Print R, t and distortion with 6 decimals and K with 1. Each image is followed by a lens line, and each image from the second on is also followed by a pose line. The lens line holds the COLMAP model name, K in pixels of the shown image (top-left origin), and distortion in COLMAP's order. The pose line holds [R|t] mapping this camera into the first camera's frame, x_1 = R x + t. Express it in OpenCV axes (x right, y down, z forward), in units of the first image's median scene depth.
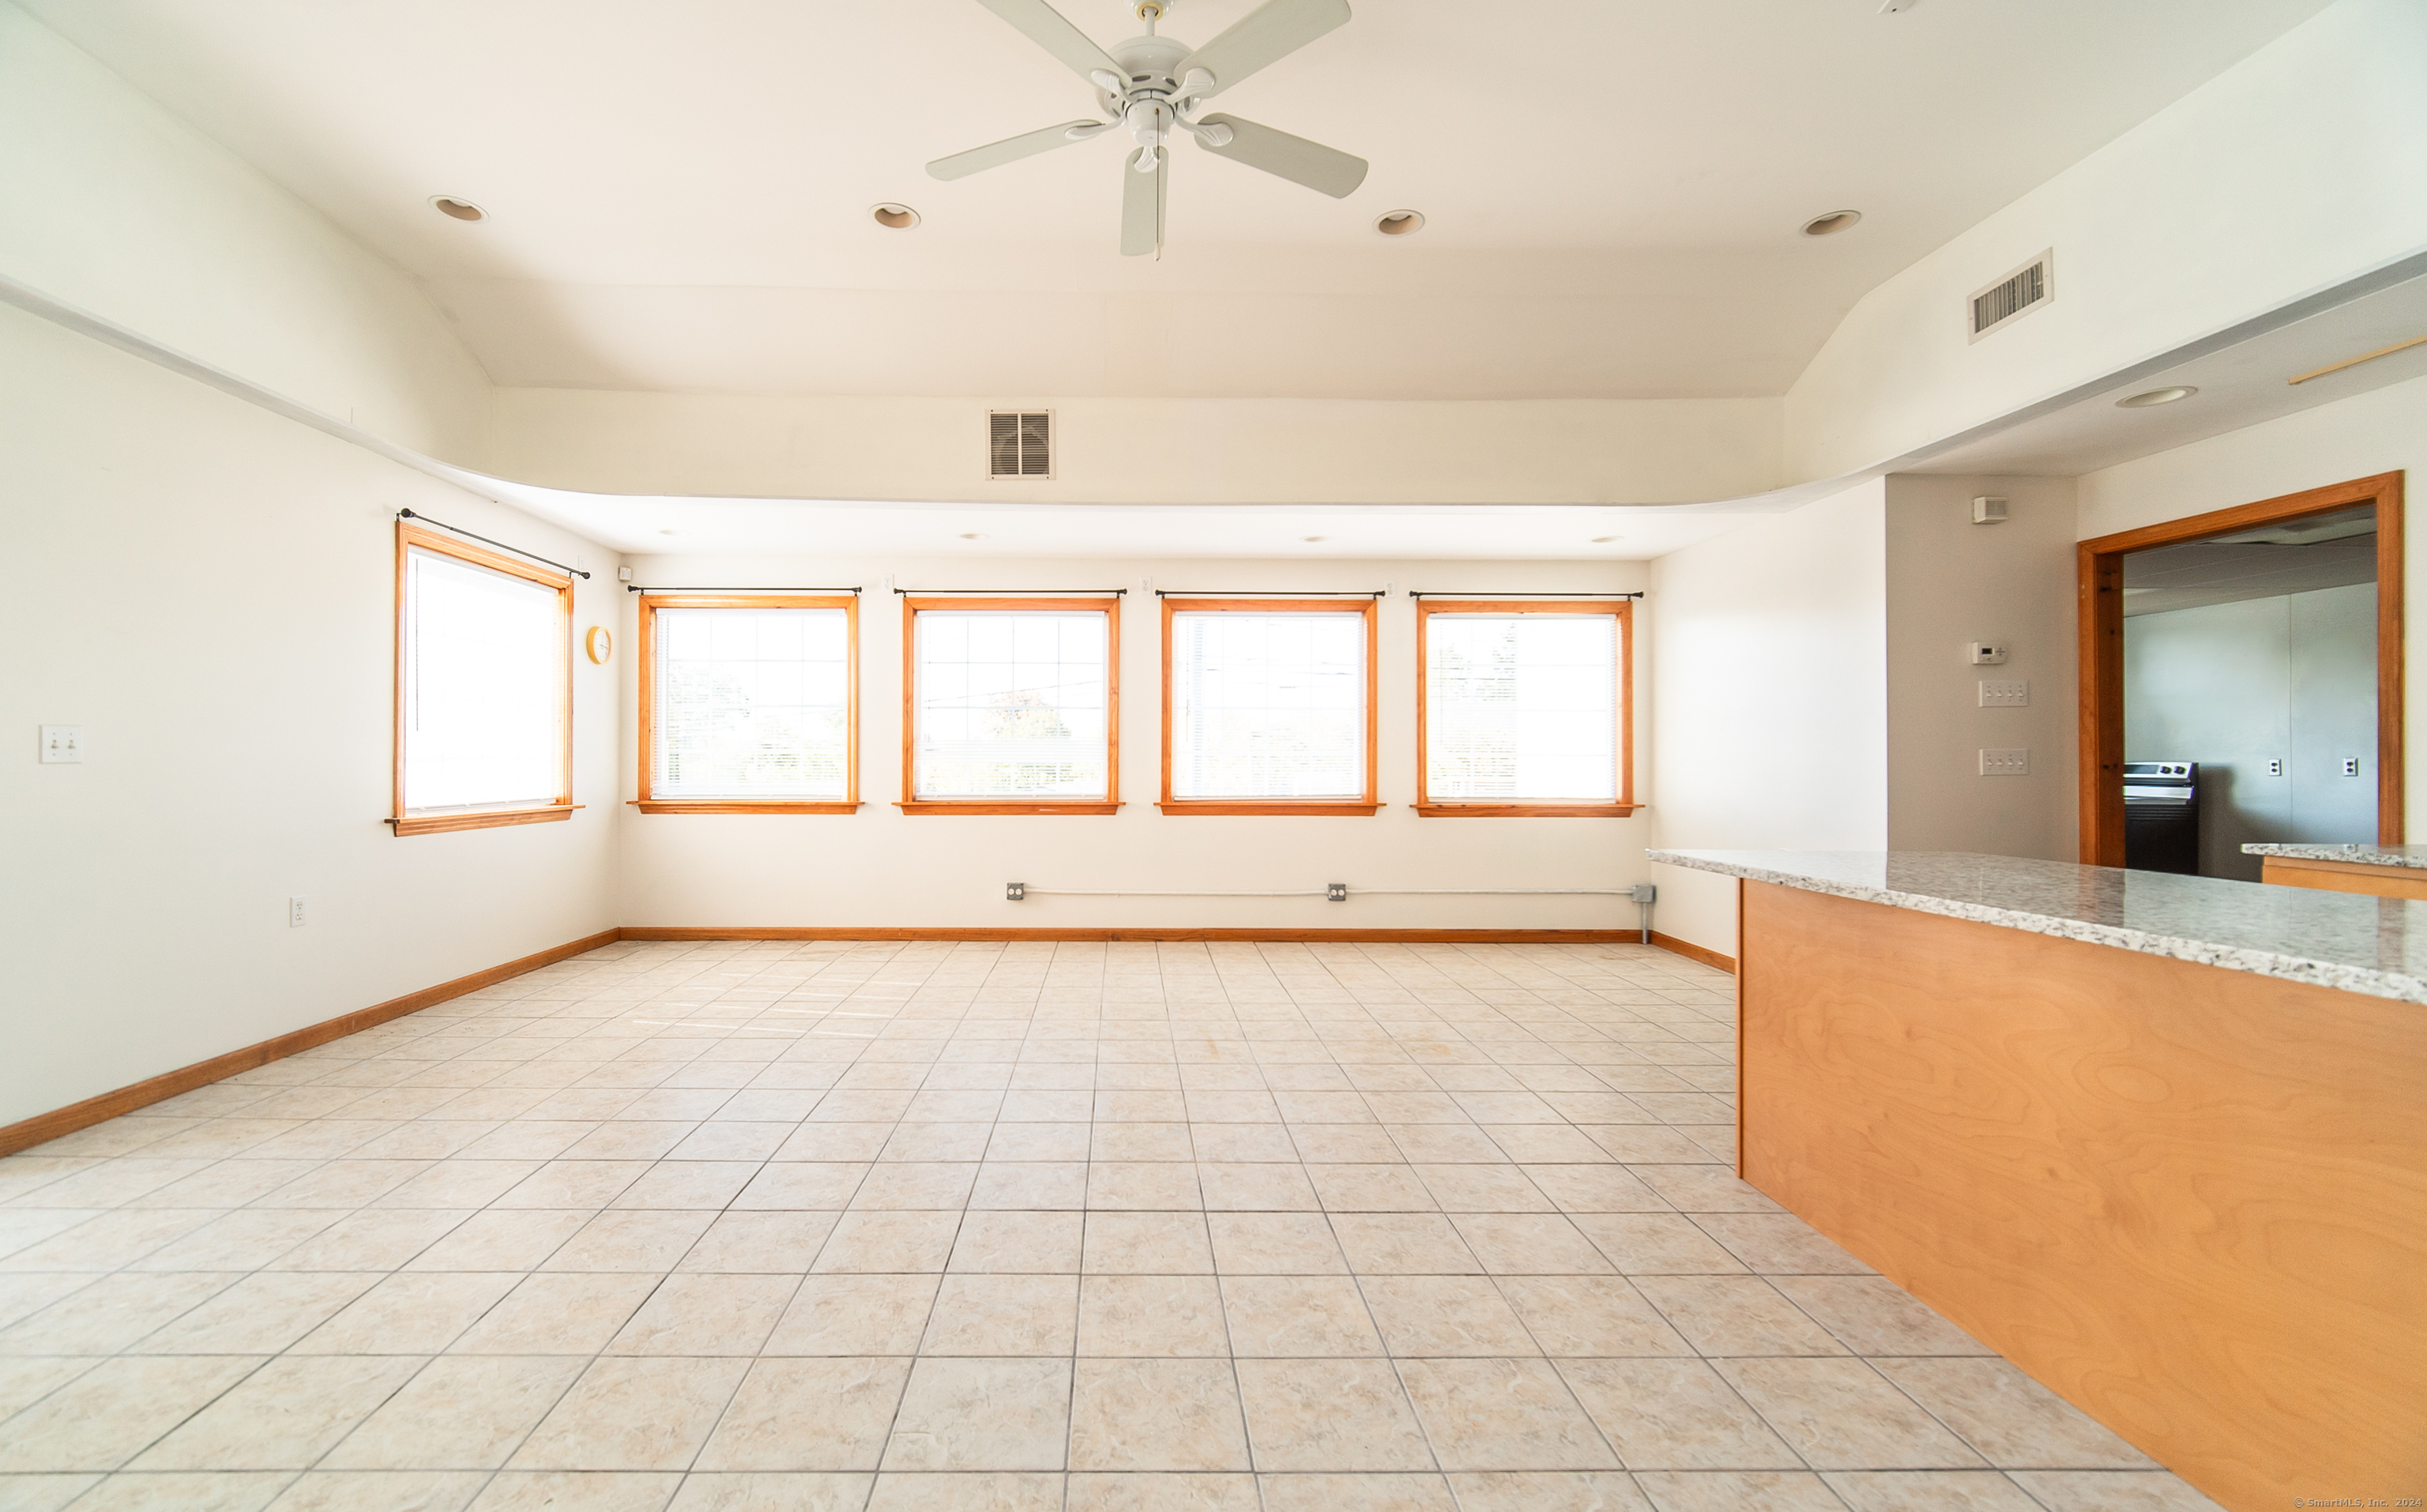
lens RADIAL K [[991.7, 0, 1136.1], [0, 991.7, 756.2], [0, 0, 1]] dist [-0.000233, 0.000110]
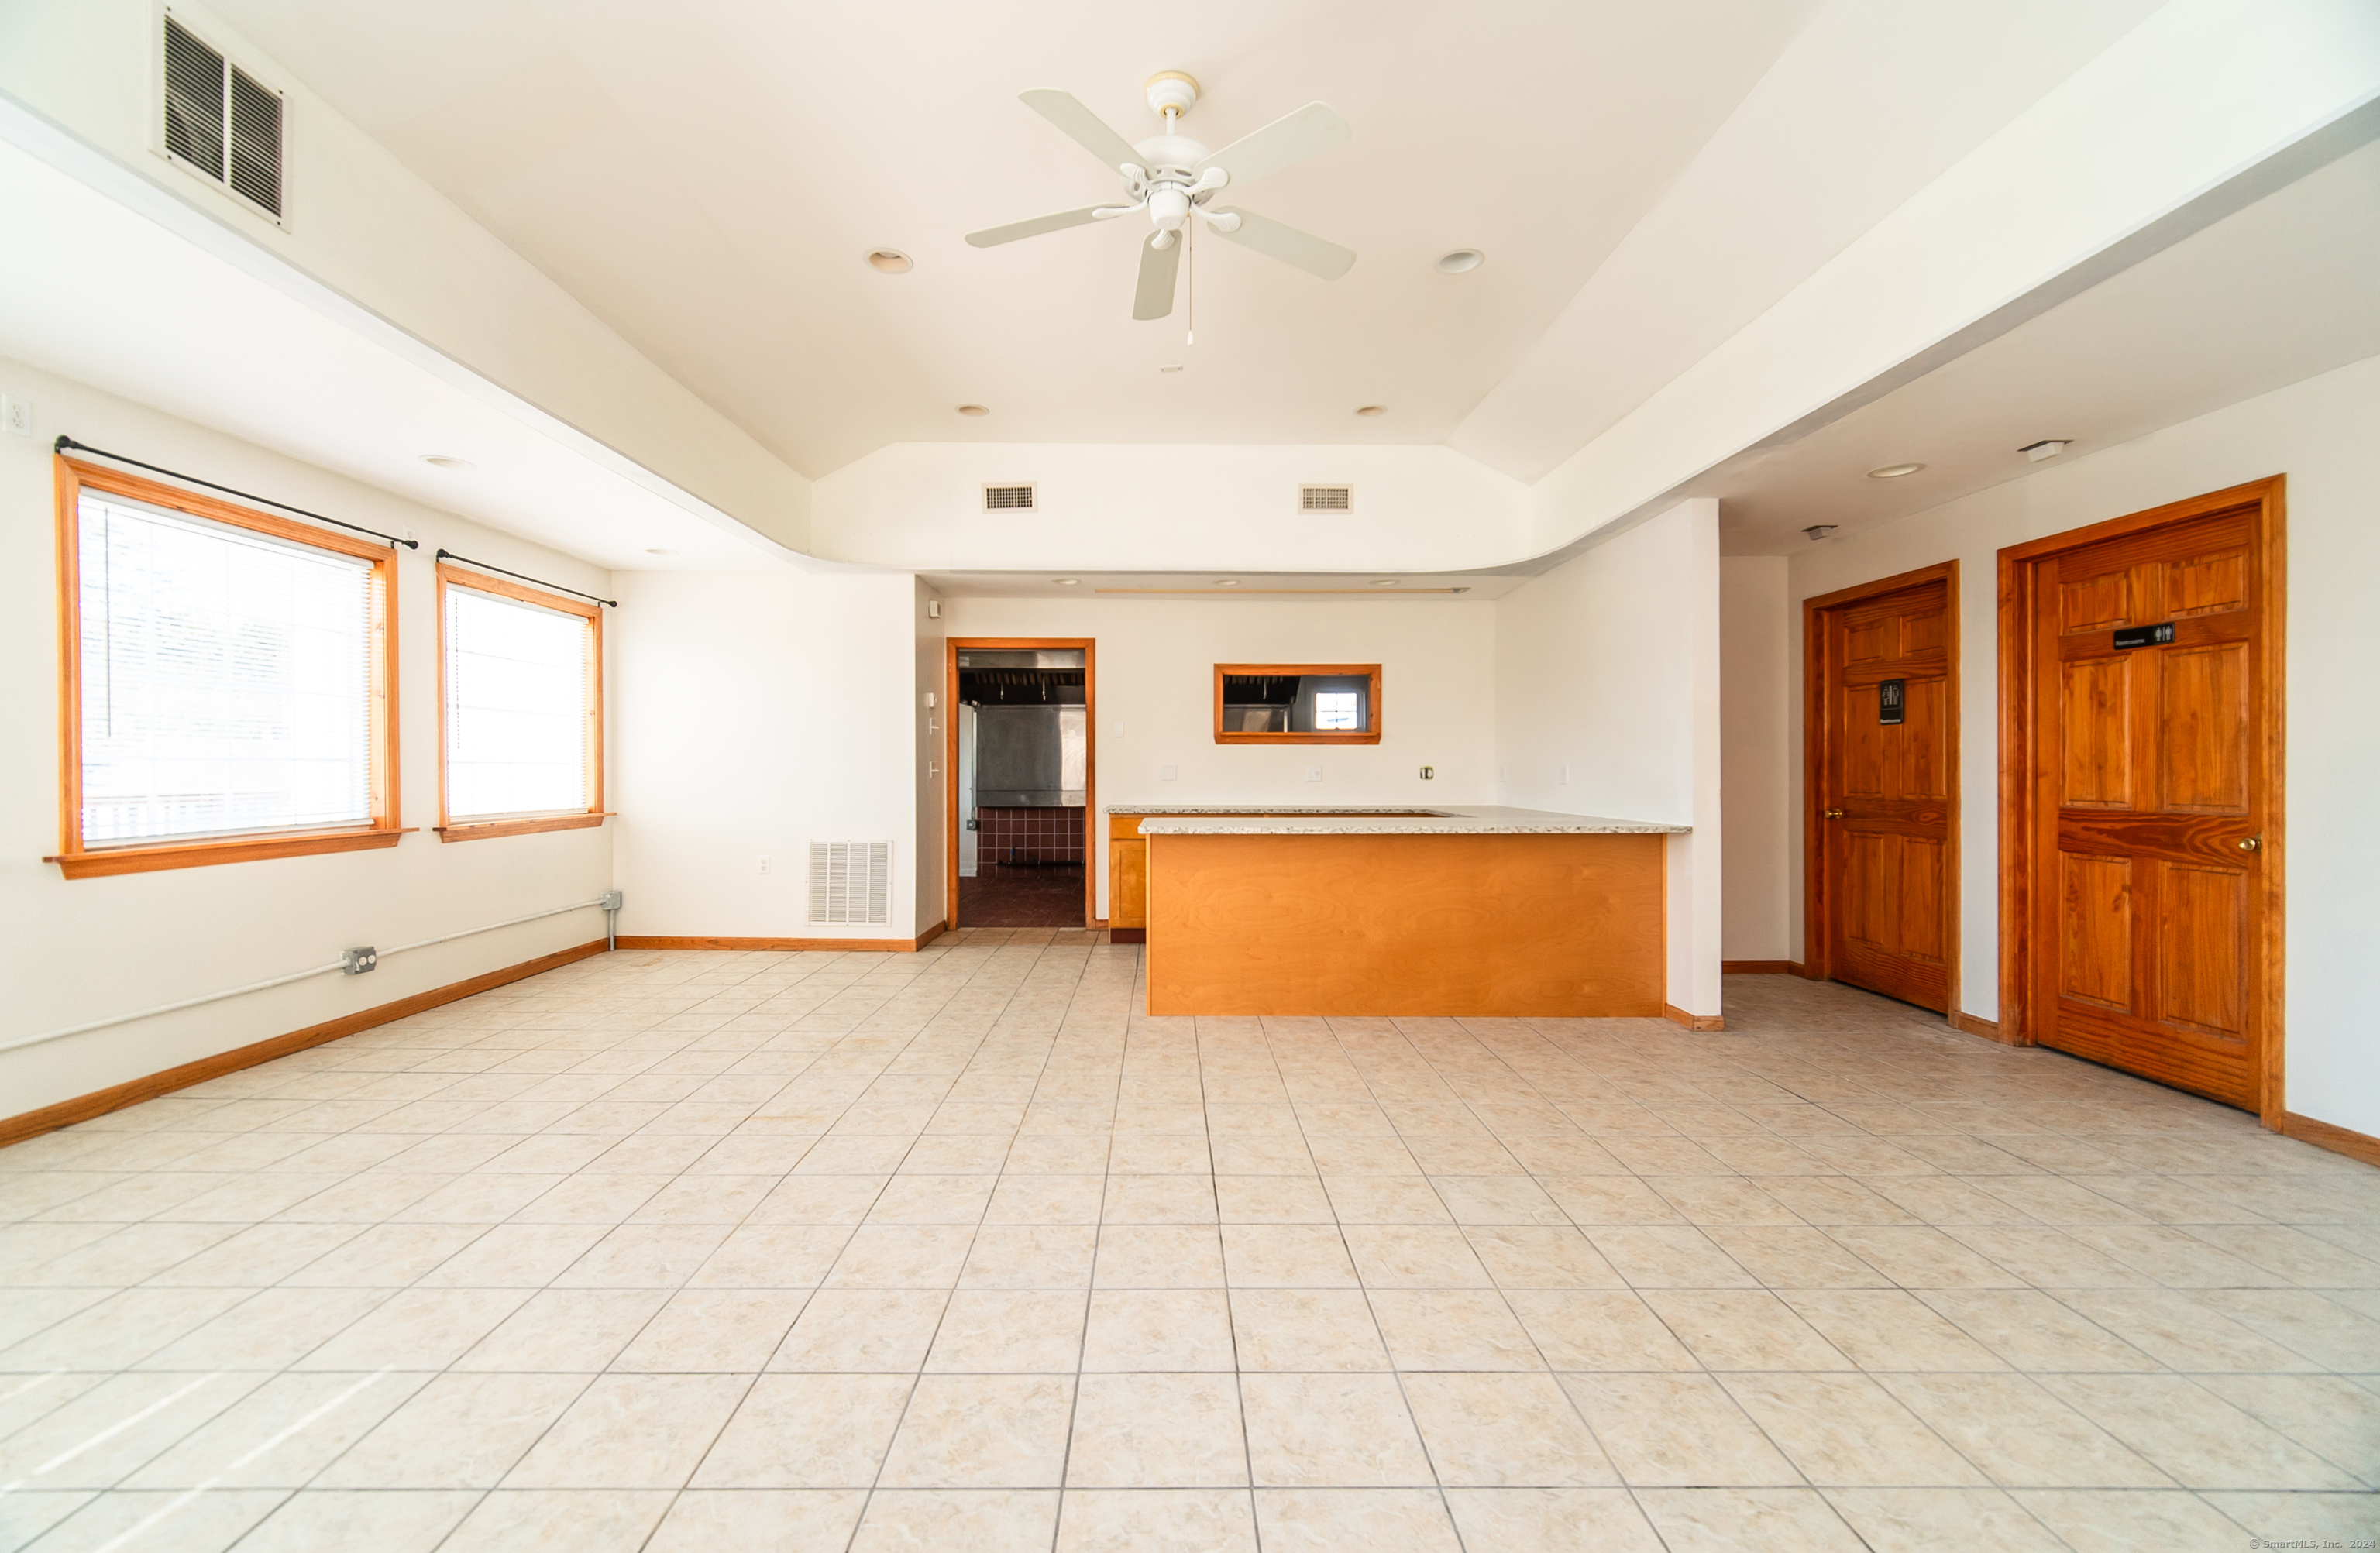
lens RADIAL K [[969.3, 0, 1172.1], [0, 969.3, 770.6], [0, 0, 1]] dist [0.000100, -0.000343]
pose [[0.002976, -0.006212, 0.999976, -0.475779], [-0.005653, 0.999965, 0.006228, -0.003375], [-0.999980, -0.005671, 0.002941, 0.432303]]
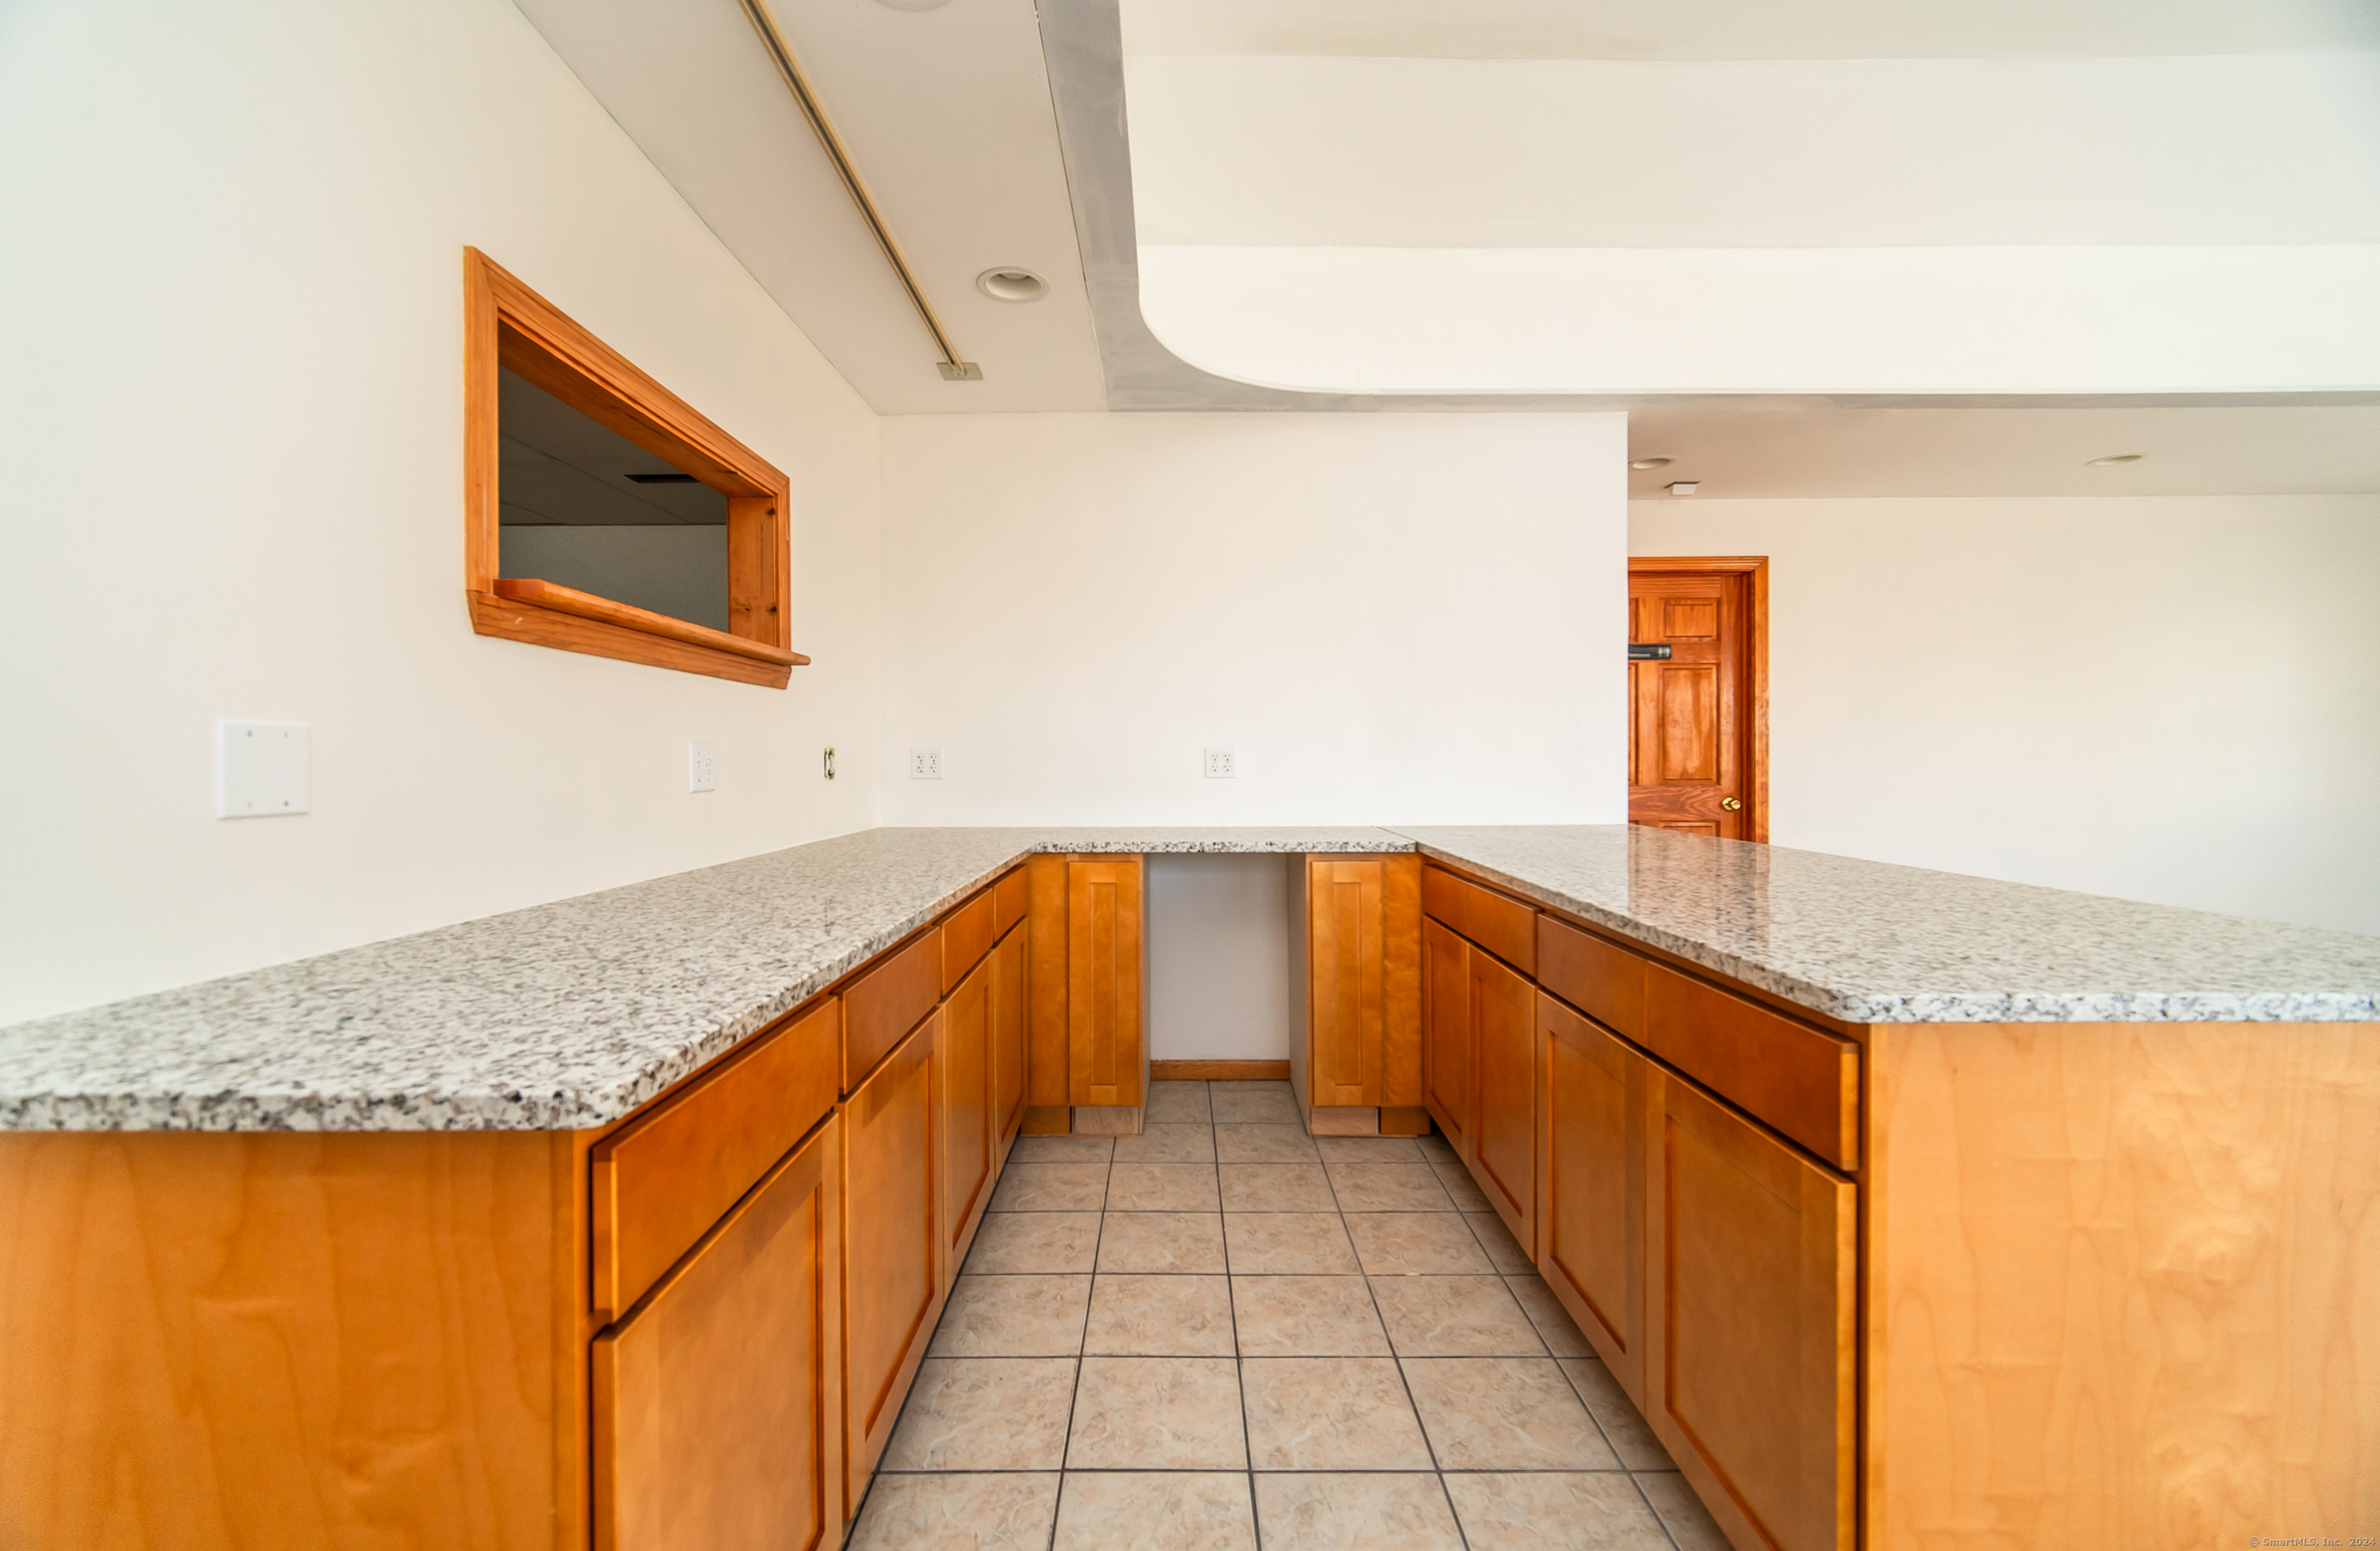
lens RADIAL K [[969.4, 0, 1172.1], [0, 969.4, 769.6], [0, 0, 1]] dist [0.000100, -0.000343]
pose [[-0.999900, -0.001136, 0.014067, 0.496720], [-0.001047, 0.999979, 0.006327, 0.004784], [-0.014074, 0.006312, -0.999881, 0.624491]]
